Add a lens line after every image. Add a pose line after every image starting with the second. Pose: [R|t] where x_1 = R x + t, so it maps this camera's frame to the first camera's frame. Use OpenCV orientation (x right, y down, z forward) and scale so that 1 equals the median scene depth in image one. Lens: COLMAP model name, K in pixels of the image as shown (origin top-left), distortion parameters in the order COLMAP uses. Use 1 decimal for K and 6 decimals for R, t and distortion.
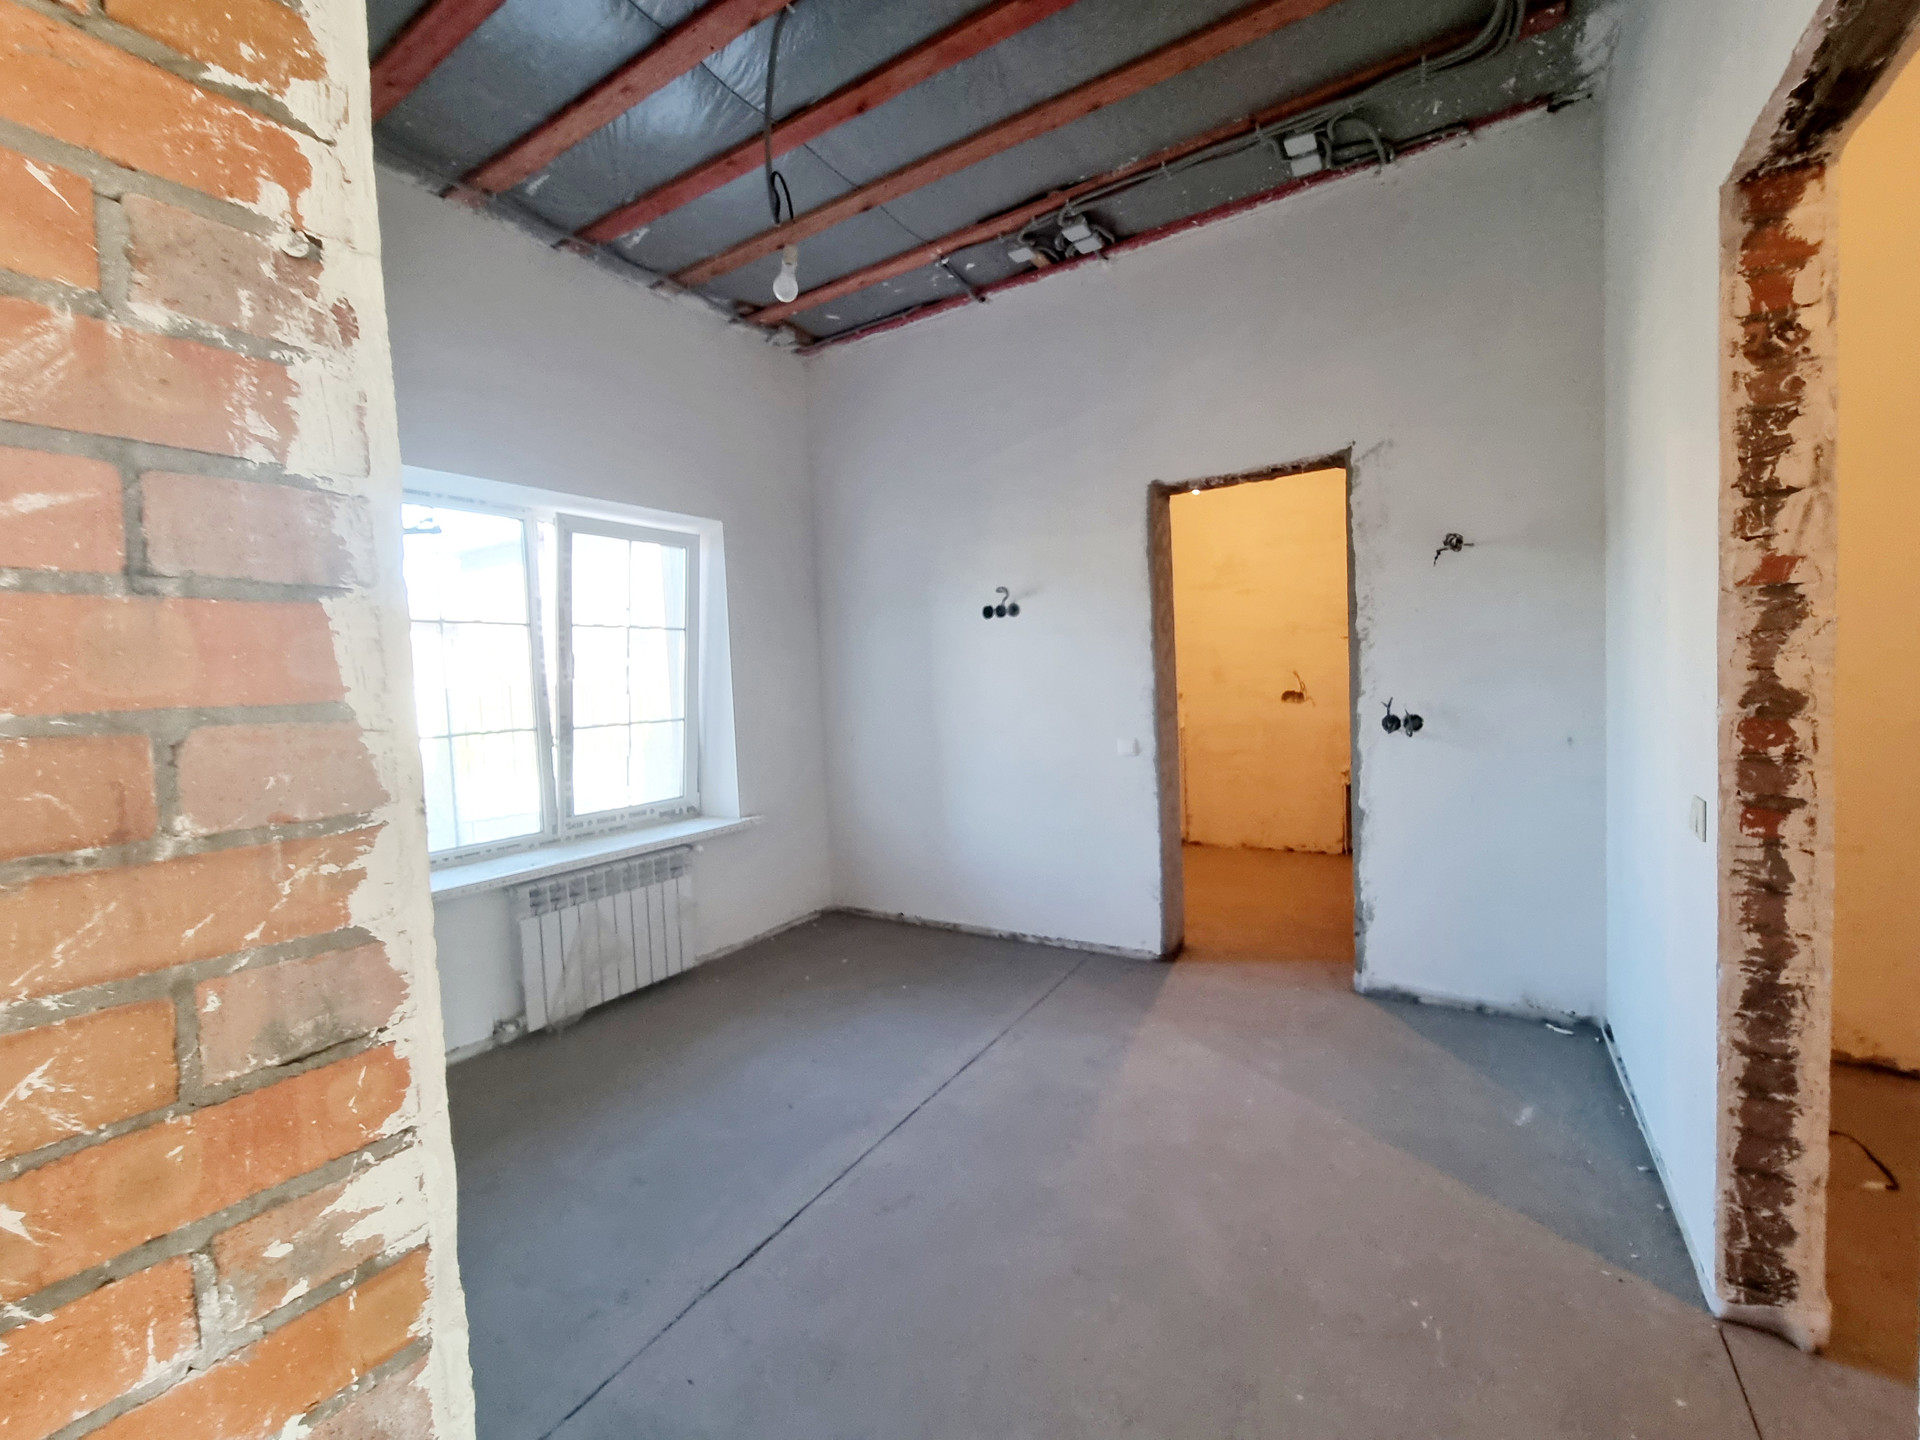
lens RADIAL K [[796.7, 0, 961.1], [0, 796.7, 715.9], [0, 0, 1]] dist [-0.001496, -0.000424]
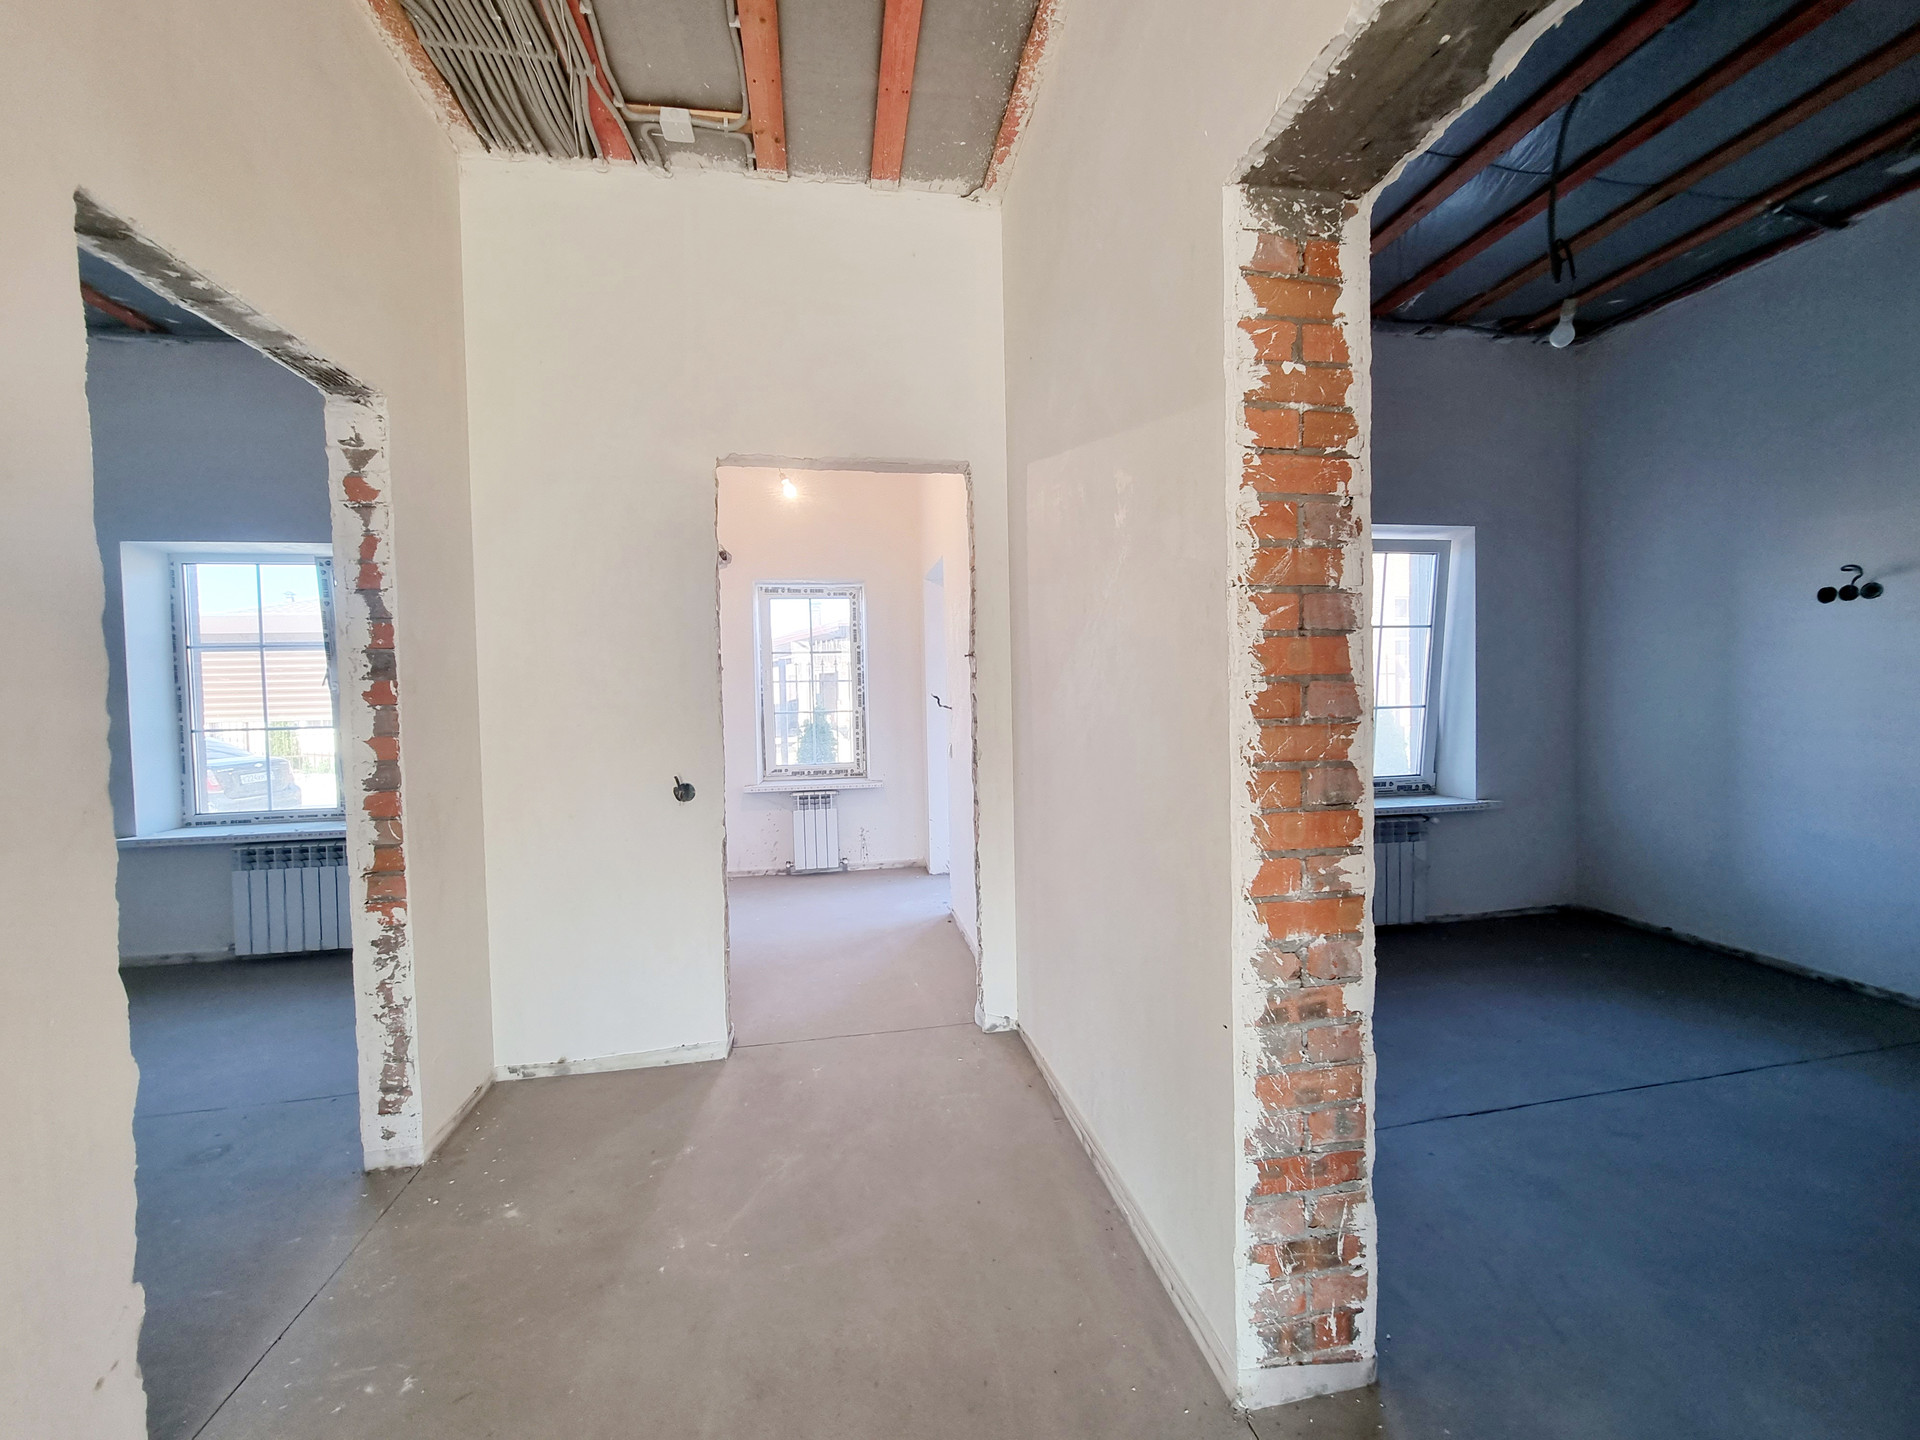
lens RADIAL K [[796.7, 0, 966.3], [0, 796.7, 716.0], [0, 0, 1]] dist [-0.001496, -0.000424]
pose [[0.676410, 0.050907, -0.734764, 0.279619], [-0.044309, 0.998614, 0.028398, 0.097424], [0.735191, 0.013348, 0.677728, -1.608082]]
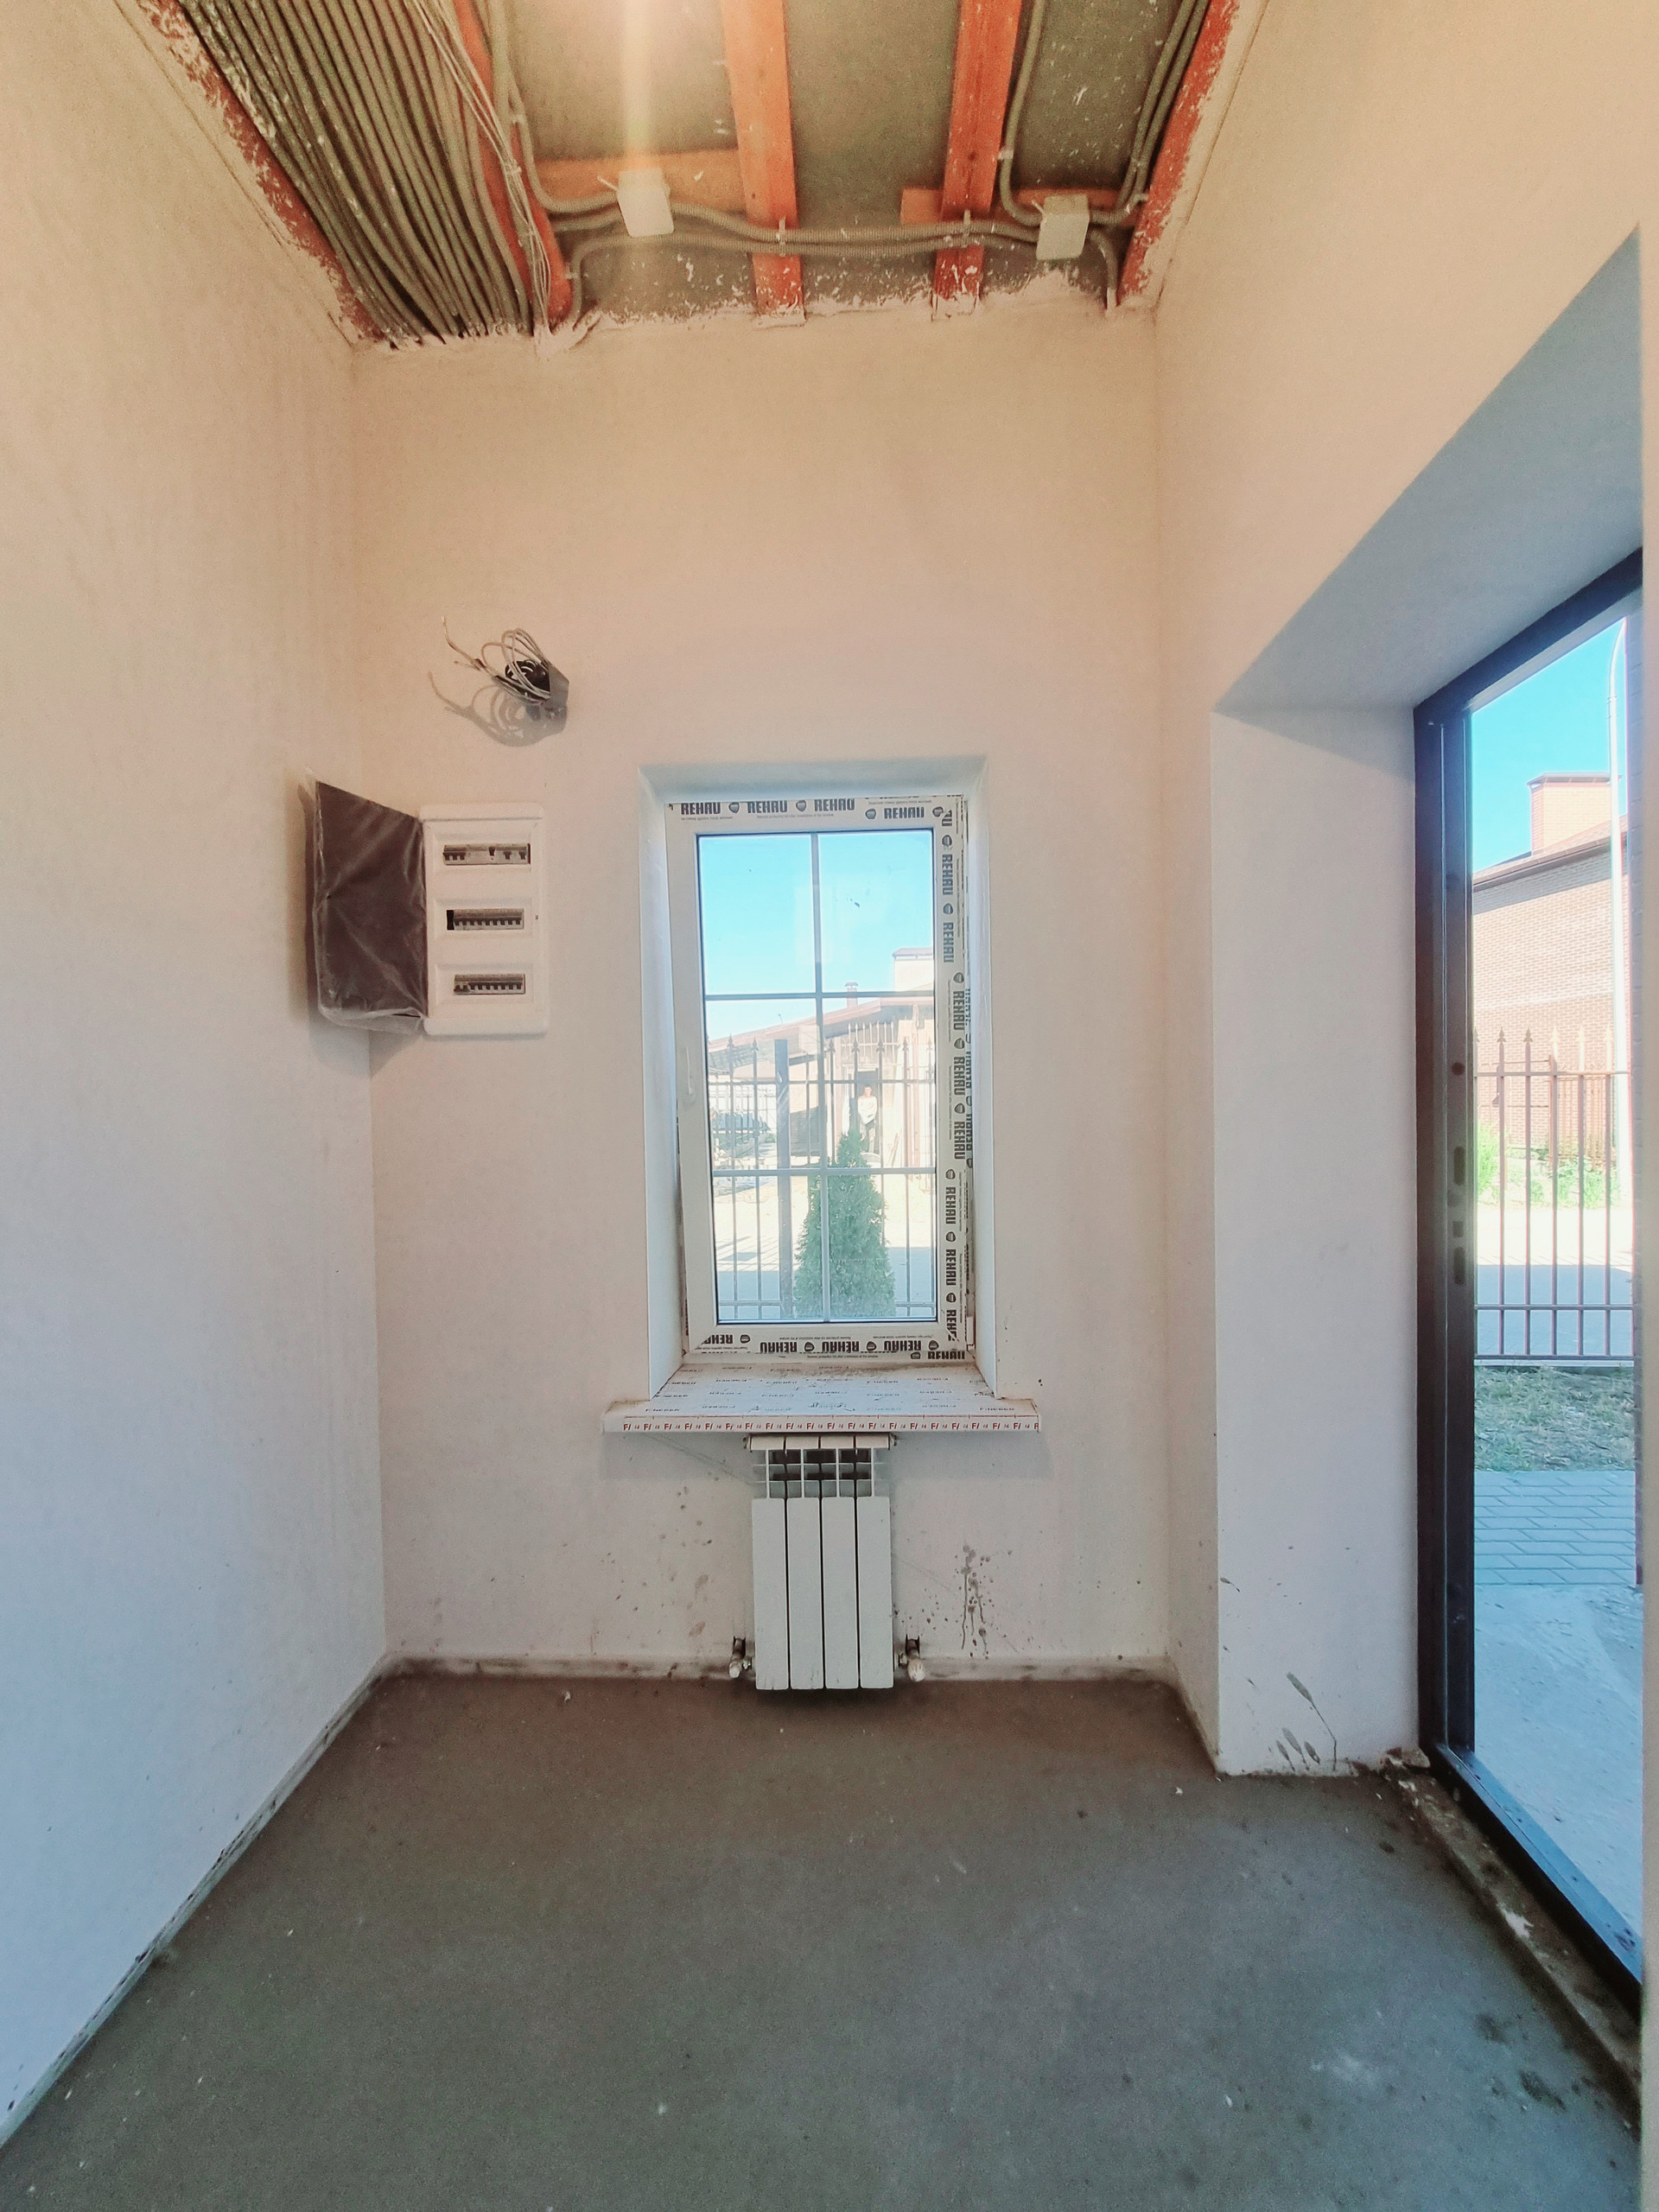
lens RADIAL K [[917.9, 0, 839.0], [0, 917.9, 1145.1], [0, 0, 1]] dist [-0.001496, -0.000424]
pose [[0.513994, 0.077783, -0.854260, -5.257487], [-0.046852, 0.996939, 0.062584, 0.049606], [0.856513, 0.007856, 0.516065, 1.962148]]
